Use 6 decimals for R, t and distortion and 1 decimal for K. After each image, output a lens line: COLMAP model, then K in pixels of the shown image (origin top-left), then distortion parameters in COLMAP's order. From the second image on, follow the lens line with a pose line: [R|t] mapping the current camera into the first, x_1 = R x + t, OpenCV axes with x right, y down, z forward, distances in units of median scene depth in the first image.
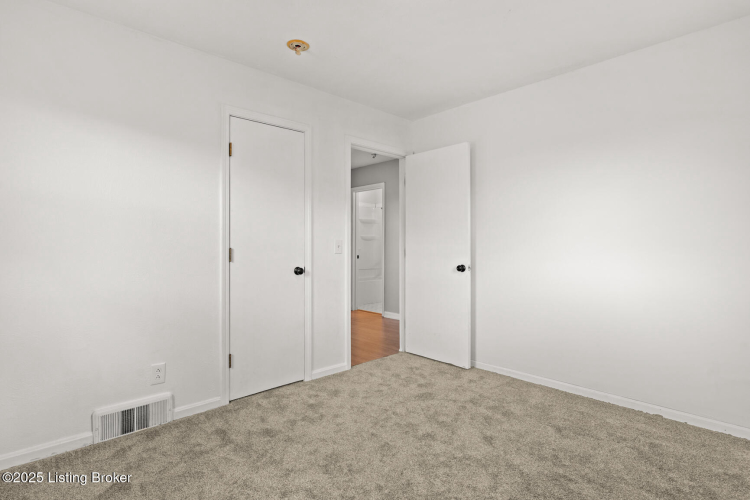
lens RADIAL K [[374.3, 0, 374.2], [0, 374.3, 247.3], [0, 0, 1]] dist [0.002880, 0.000058]
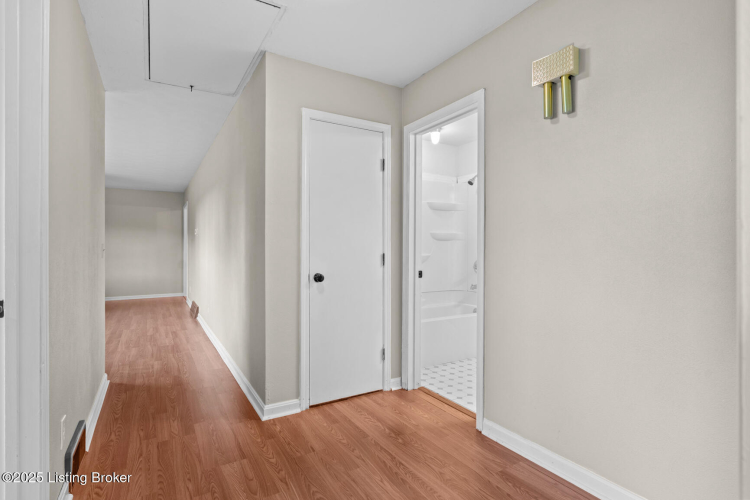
lens RADIAL K [[374.3, 0, 379.2], [0, 374.3, 250.2], [0, 0, 1]] dist [0.002880, 0.000058]
pose [[0.980260, -0.005242, -0.197645, -0.000909], [0.003398, 0.999947, -0.009669, 0.000575], [0.197685, 0.008806, 0.980226, 0.508066]]
